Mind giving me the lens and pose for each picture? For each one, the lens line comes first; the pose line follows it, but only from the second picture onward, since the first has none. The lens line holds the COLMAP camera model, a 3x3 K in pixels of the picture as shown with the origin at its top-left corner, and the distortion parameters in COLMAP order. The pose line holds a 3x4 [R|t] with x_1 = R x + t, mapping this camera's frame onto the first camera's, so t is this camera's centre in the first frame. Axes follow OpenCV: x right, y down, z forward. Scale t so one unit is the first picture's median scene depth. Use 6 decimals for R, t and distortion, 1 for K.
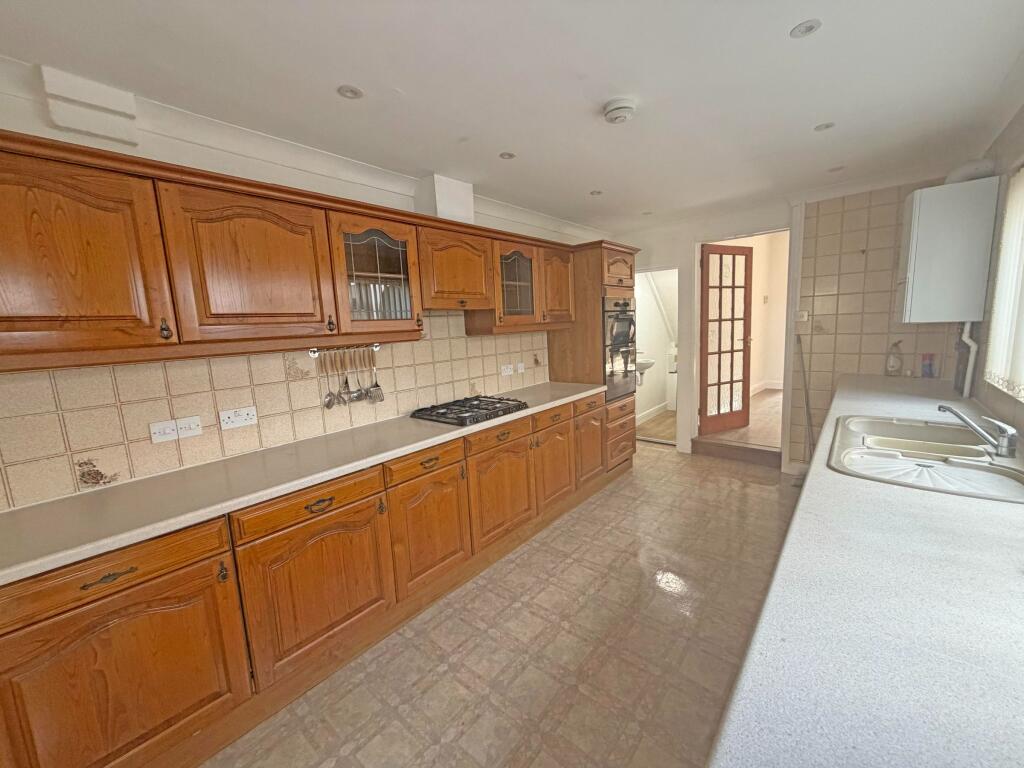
lens RADIAL K [[405.7, 0, 509.6], [0, 405.7, 382.3], [0, 0, 1]] dist [0.001694, 0.000084]
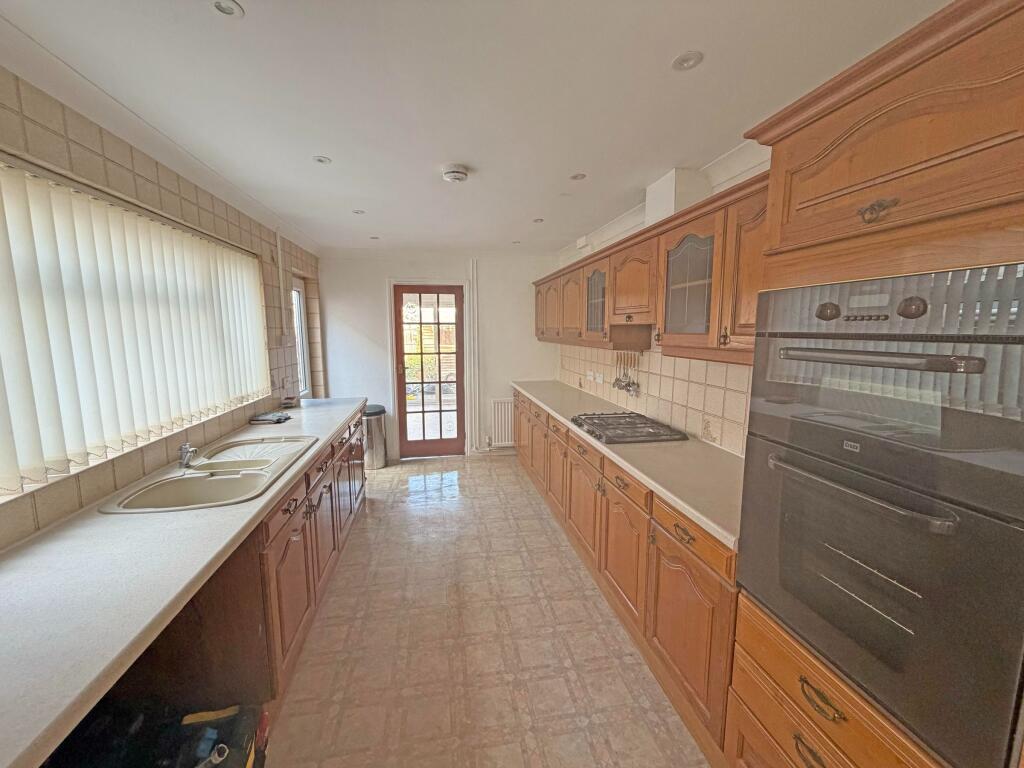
lens RADIAL K [[405.7, 0, 509.9], [0, 405.7, 383.1], [0, 0, 1]] dist [0.001694, 0.000084]
pose [[-0.623400, 0.155052, -0.766375, 0.794967], [-0.076056, 0.963469, 0.256795, -0.260022], [0.778195, 0.218373, -0.588834, 1.314468]]
